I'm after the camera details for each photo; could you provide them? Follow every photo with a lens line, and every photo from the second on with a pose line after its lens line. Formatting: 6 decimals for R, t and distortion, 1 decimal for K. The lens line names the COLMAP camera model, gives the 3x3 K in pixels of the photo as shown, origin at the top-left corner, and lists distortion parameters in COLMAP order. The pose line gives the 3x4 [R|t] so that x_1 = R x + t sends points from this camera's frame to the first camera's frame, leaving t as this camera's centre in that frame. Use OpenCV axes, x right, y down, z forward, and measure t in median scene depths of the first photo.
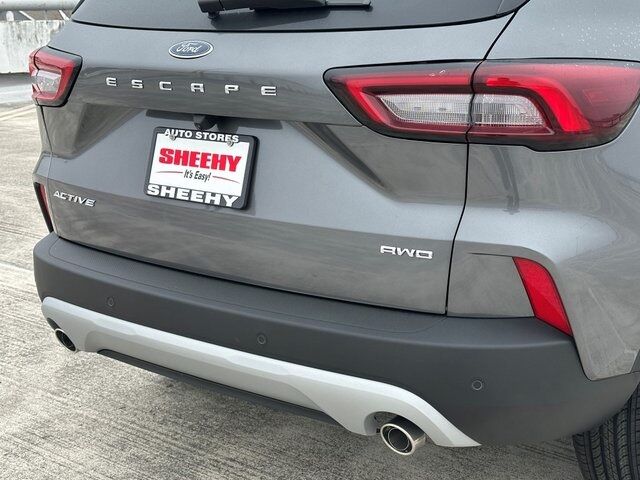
lens RADIAL K [[1077.0, 0, 320.0], [0, 1077.0, 240.0], [0, 0, 1]] dist [0.168713, -0.006749]
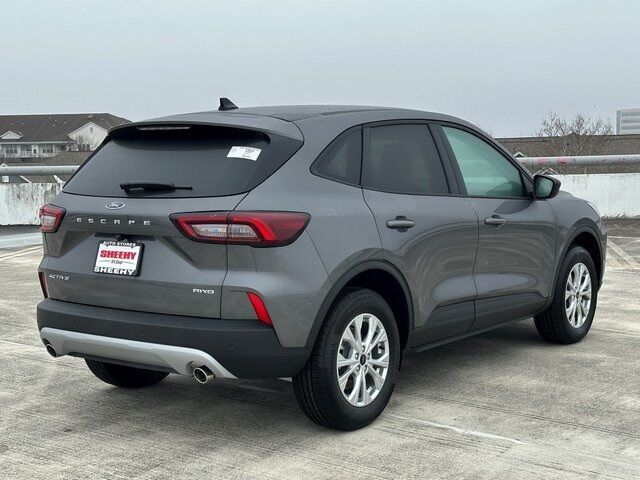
lens RADIAL K [[993.5, 0, 320.0], [0, 993.5, 240.0], [0, 0, 1]] dist [0.170654, -0.078762]
pose [[0.999469, 0.006323, 0.031975, 0.232239], [-0.001769, 0.990080, -0.140497, 0.180453], [-0.032547, 0.140366, 0.989565, -1.023907]]
